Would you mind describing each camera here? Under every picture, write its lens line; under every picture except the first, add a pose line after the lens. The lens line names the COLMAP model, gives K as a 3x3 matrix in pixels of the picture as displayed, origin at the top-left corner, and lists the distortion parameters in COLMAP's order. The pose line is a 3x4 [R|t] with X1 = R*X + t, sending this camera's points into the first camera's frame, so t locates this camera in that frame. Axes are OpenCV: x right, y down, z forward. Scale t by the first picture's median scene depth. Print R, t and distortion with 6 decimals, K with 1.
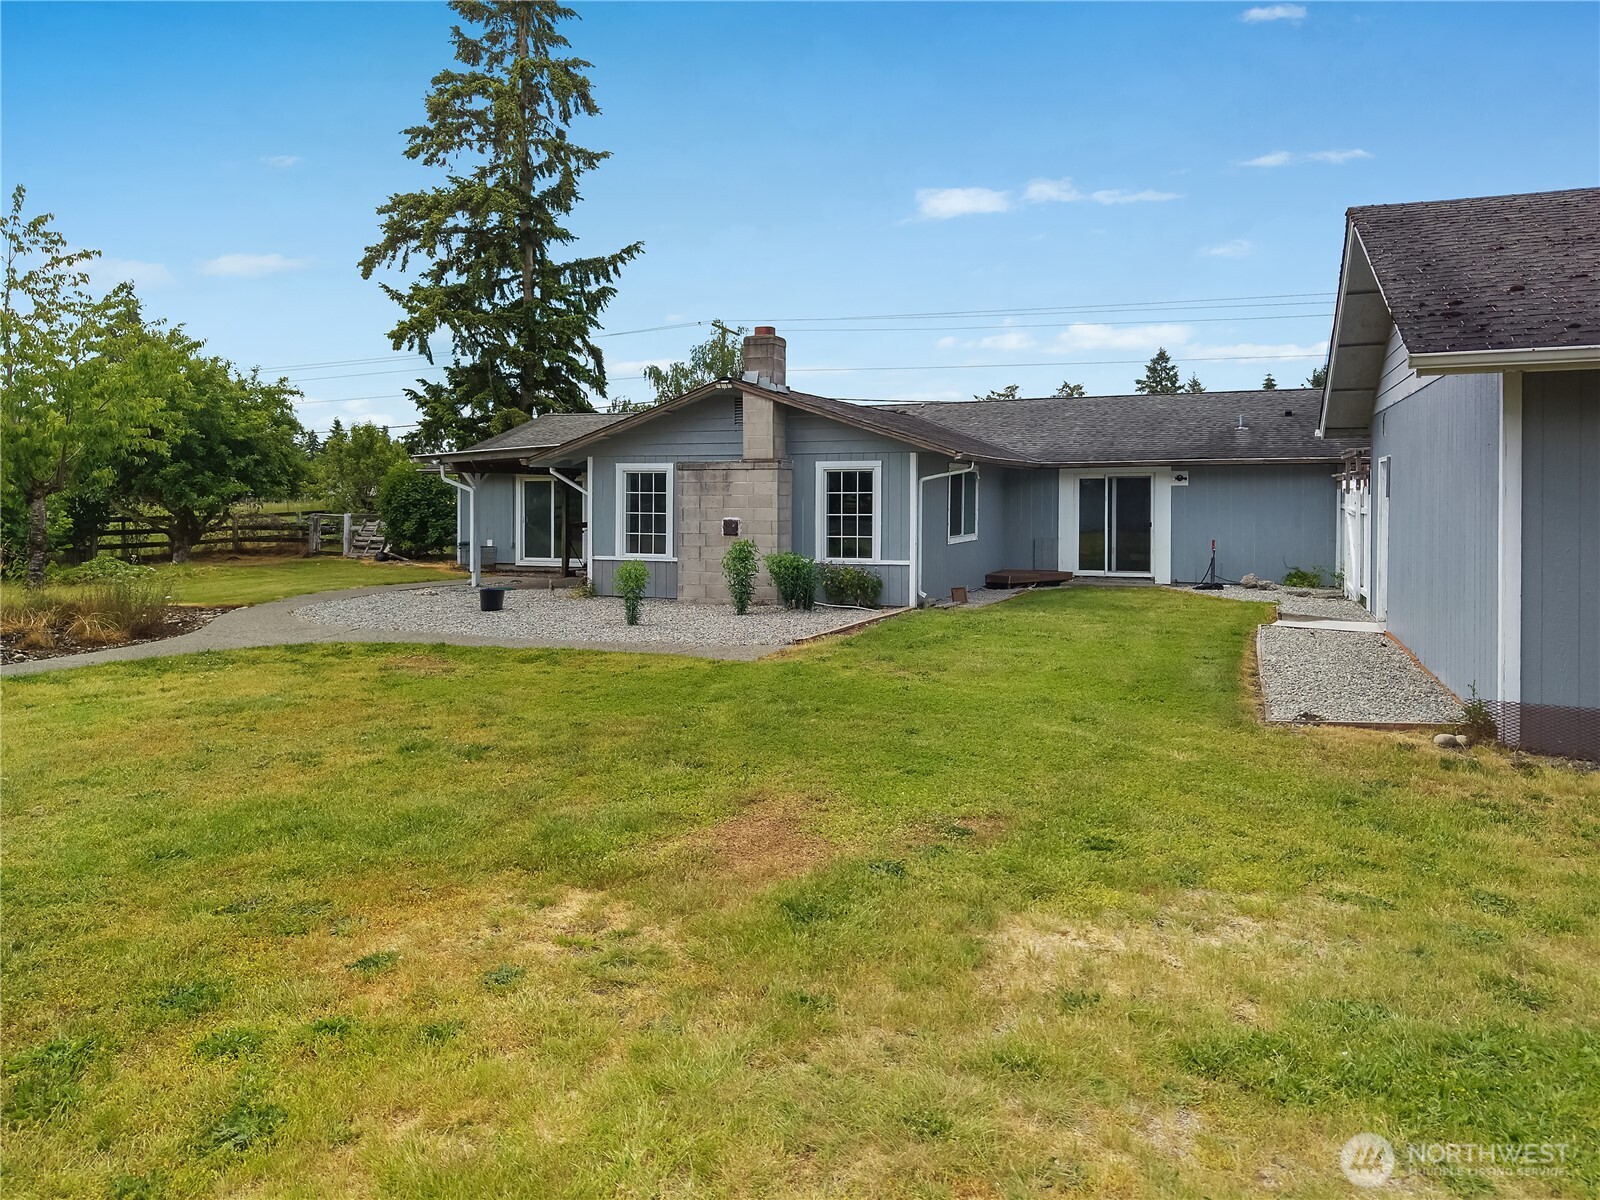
lens RADIAL K [[1088.4, 0, 941.8], [0, 1088.4, 506.8], [0, 0, 1]] dist [0.002219, -0.000794]
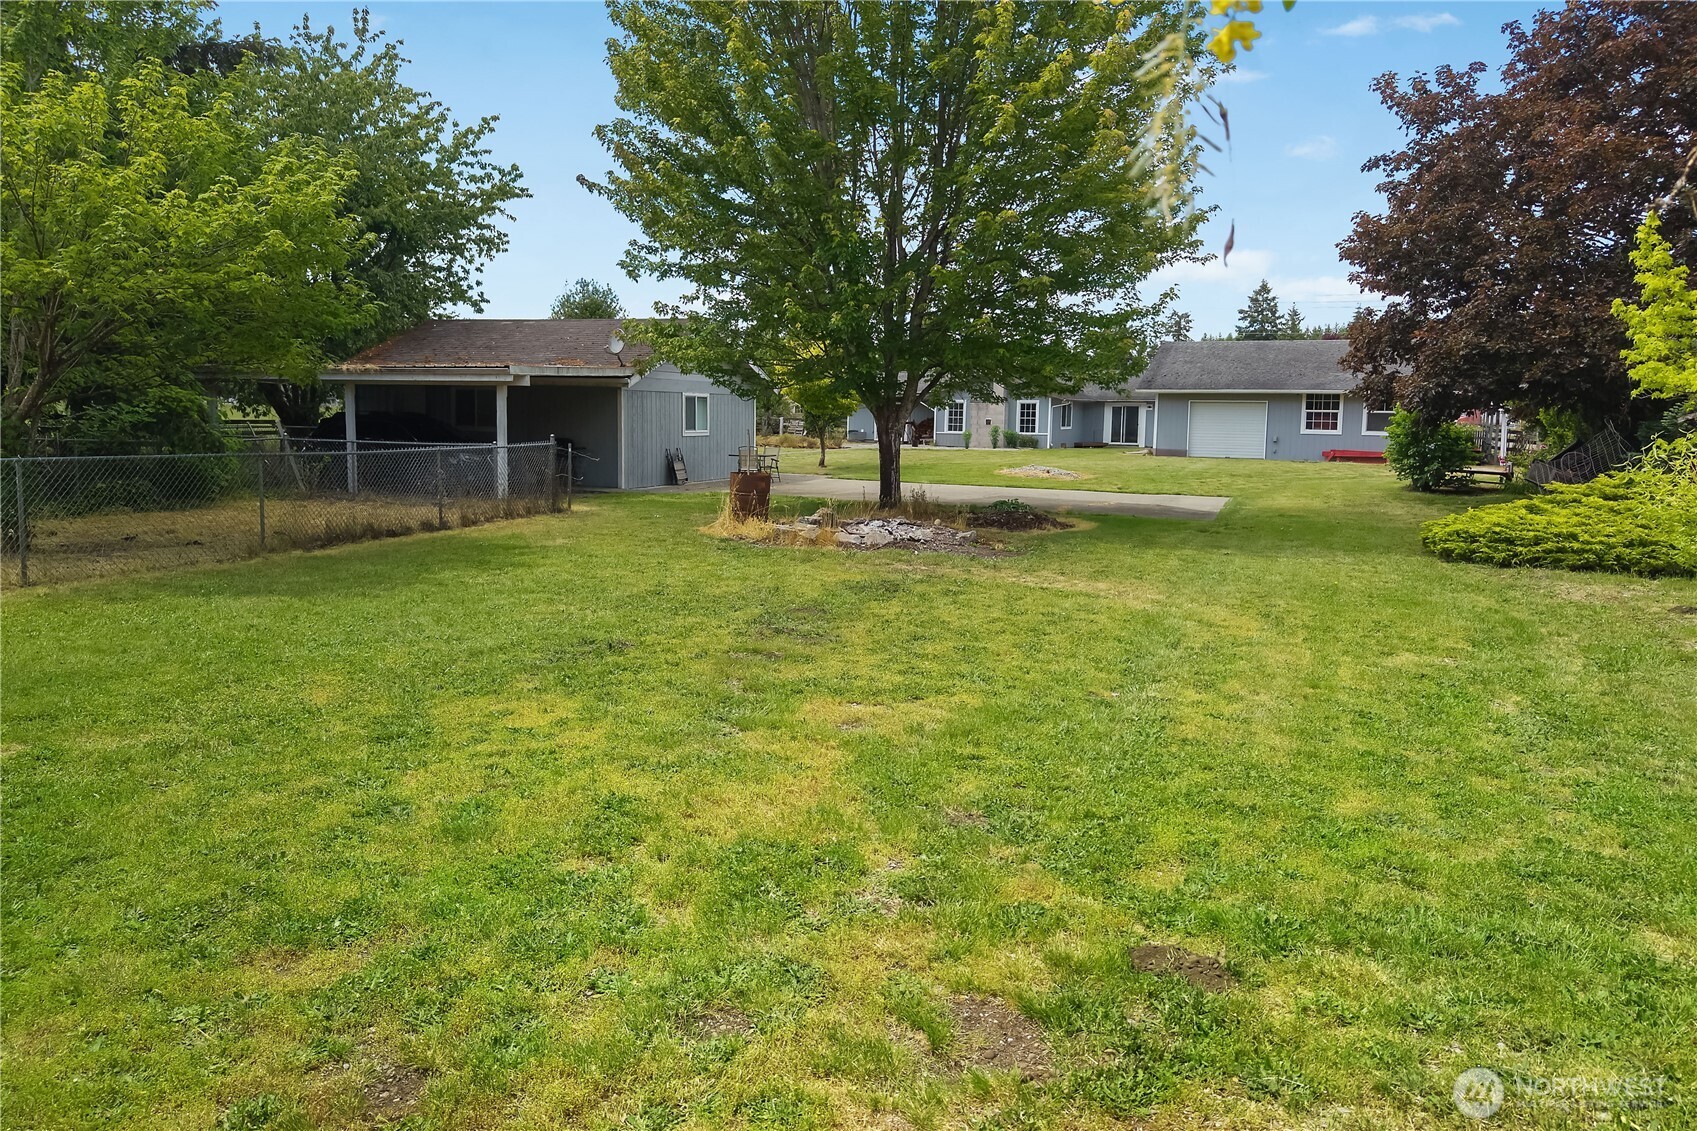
lens RADIAL K [[1231.8, 0, 848.5], [0, 1231.8, 565.5], [0, 0, 1]] dist [-0.002694, -0.002051]
pose [[0.986235, 0.032698, -0.162082, -0.003356], [-0.014121, 0.993327, 0.114467, 0.011322], [0.164744, -0.110603, 0.980116, -0.956332]]
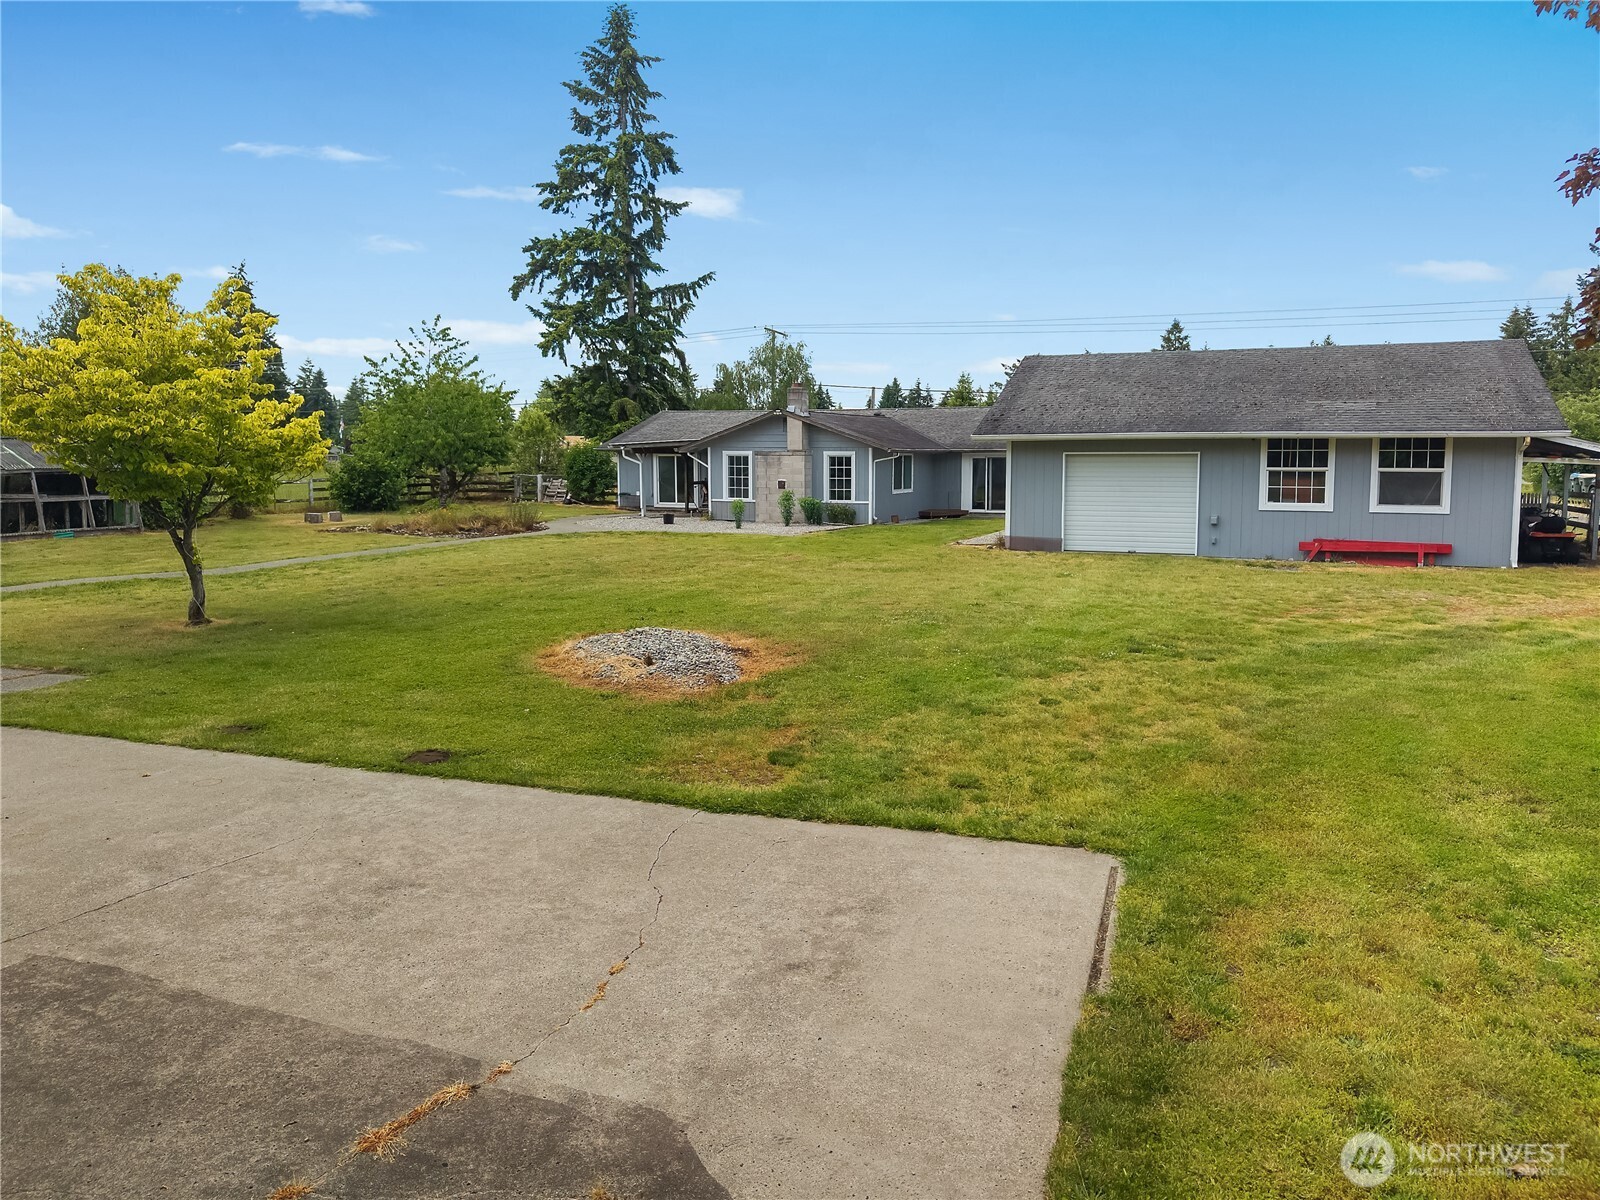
lens RADIAL K [[1113.8, 0, 896.0], [0, 1113.8, 602.1], [0, 0, 1]] dist [0.039836, -0.001452]
pose [[0.996105, 0.014795, -0.086924, 0.076814], [-0.004219, 0.992690, 0.120619, -0.005596], [0.088073, -0.119782, 0.988886, -0.403191]]
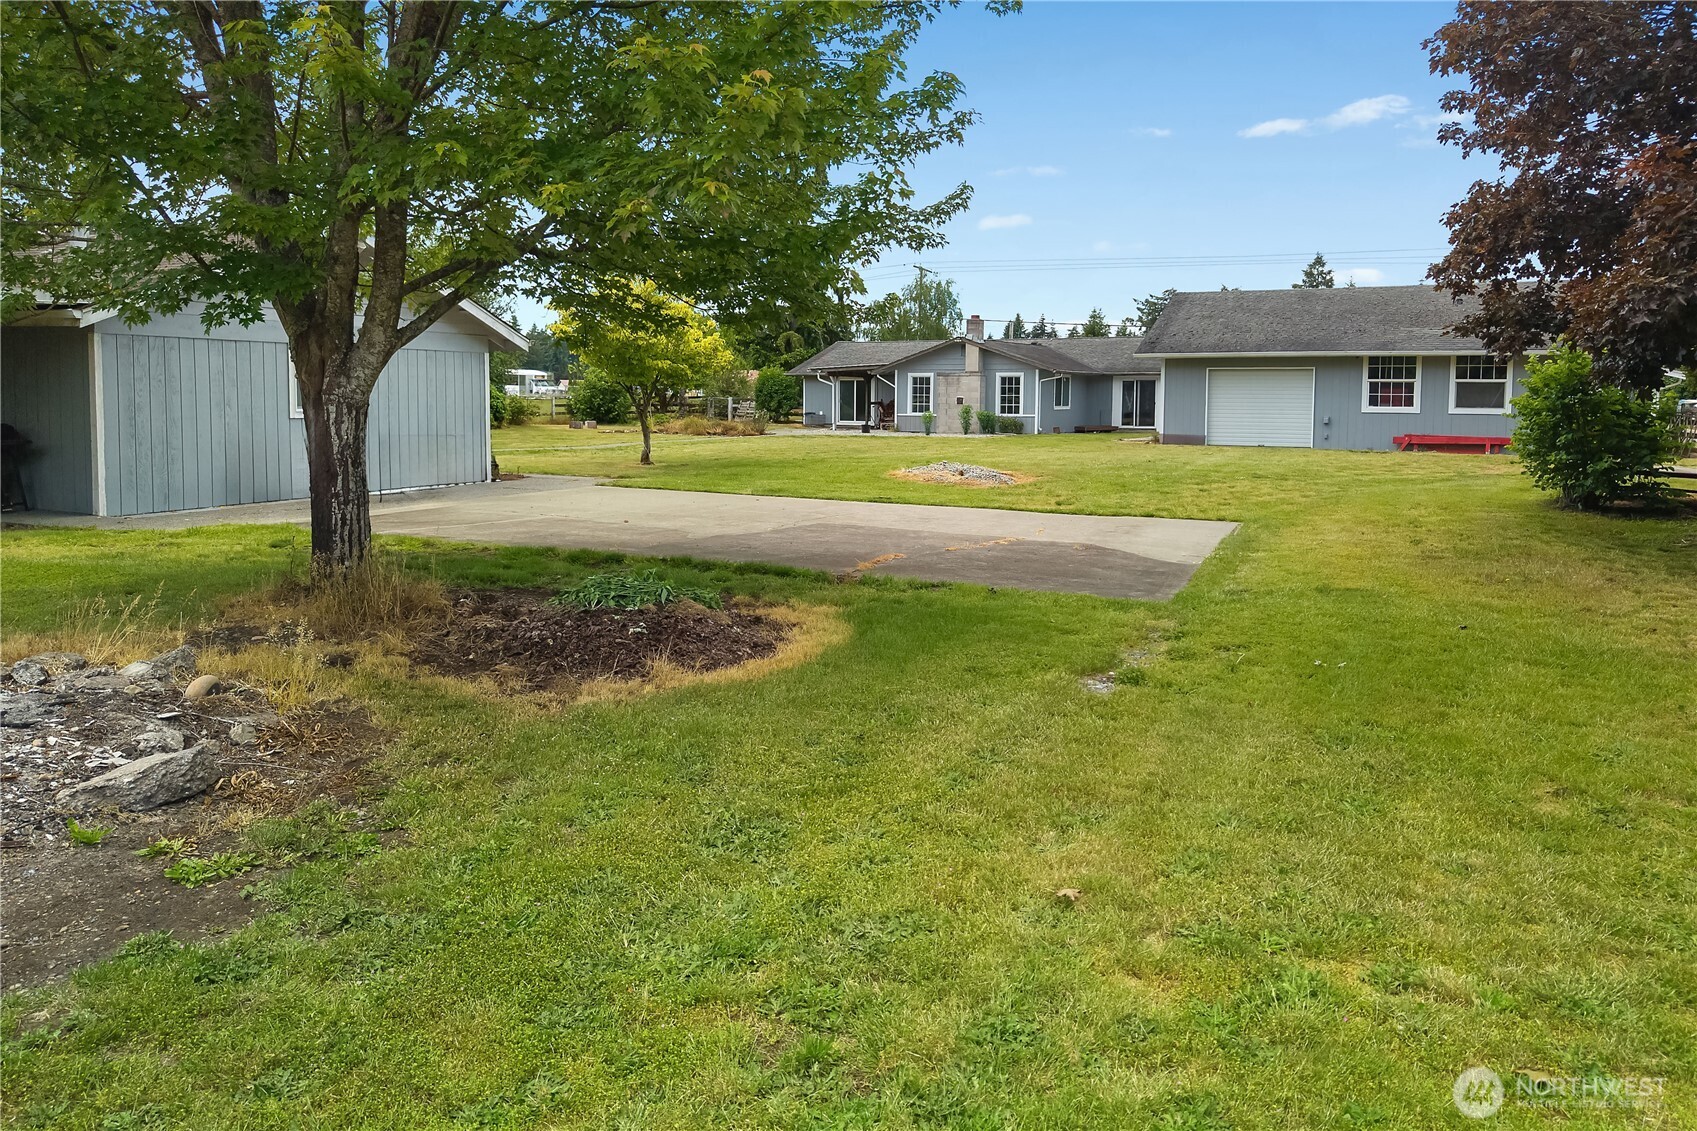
lens RADIAL K [[1214.6, 0, 911.3], [0, 1214.6, 481.0], [0, 0, 1]] dist [0.000778, 0.001802]
pose [[0.985539, 0.018345, -0.168451, 0.057914], [-0.008451, 0.998206, 0.059265, 0.014692], [0.169236, -0.056985, 0.983927, -0.628098]]
